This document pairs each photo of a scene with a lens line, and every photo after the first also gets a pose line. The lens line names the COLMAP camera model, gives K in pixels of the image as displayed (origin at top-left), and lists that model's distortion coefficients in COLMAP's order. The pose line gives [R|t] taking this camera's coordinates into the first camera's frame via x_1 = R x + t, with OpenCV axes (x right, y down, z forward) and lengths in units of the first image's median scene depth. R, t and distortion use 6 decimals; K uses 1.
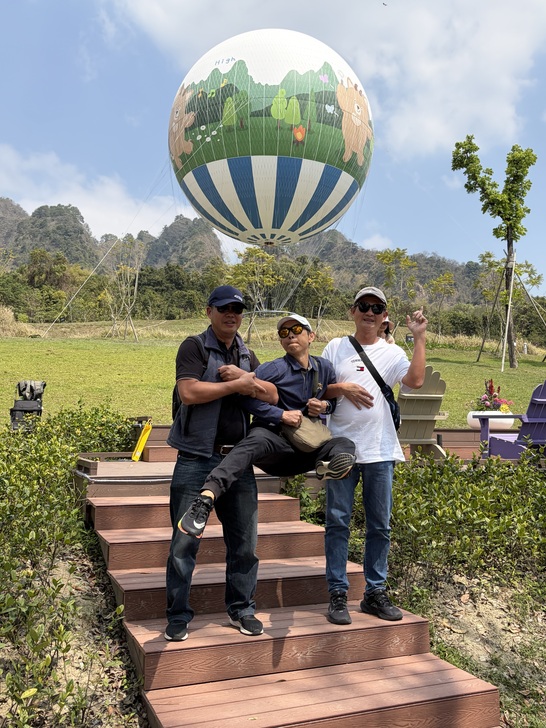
lens RADIAL K [[706.5, 0, 273.0], [0, 706.5, 364.0], [0, 0, 1]] dist [0.130479, -0.470883]
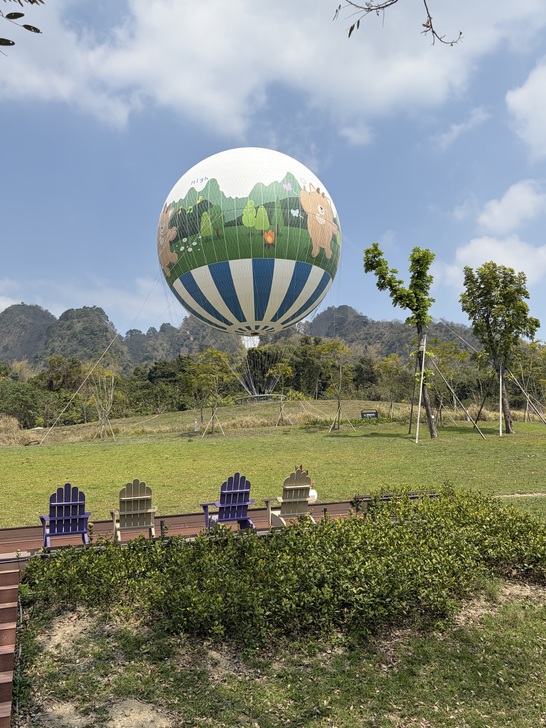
lens RADIAL K [[686.6, 0, 273.0], [0, 686.6, 364.0], [0, 0, 1]] dist [0.095952, -0.000128]
pose [[0.995316, -0.090951, -0.032758, 0.059099], [0.086856, 0.990126, -0.110029, -0.005449], [0.042442, 0.106668, 0.993388, -0.056093]]
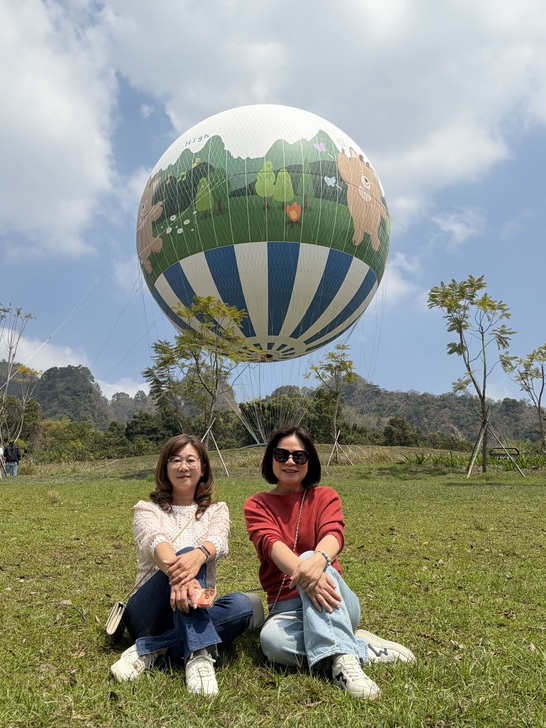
lens RADIAL K [[735.5, 0, 227.2], [0, 735.5, 325.1], [0, 0, 1]] dist [0.087364, -0.011427]
pose [[0.994368, -0.069520, -0.079999, 0.020602], [0.046223, 0.963707, -0.262930, 0.005796], [0.095374, 0.257752, 0.961492, 0.241752]]
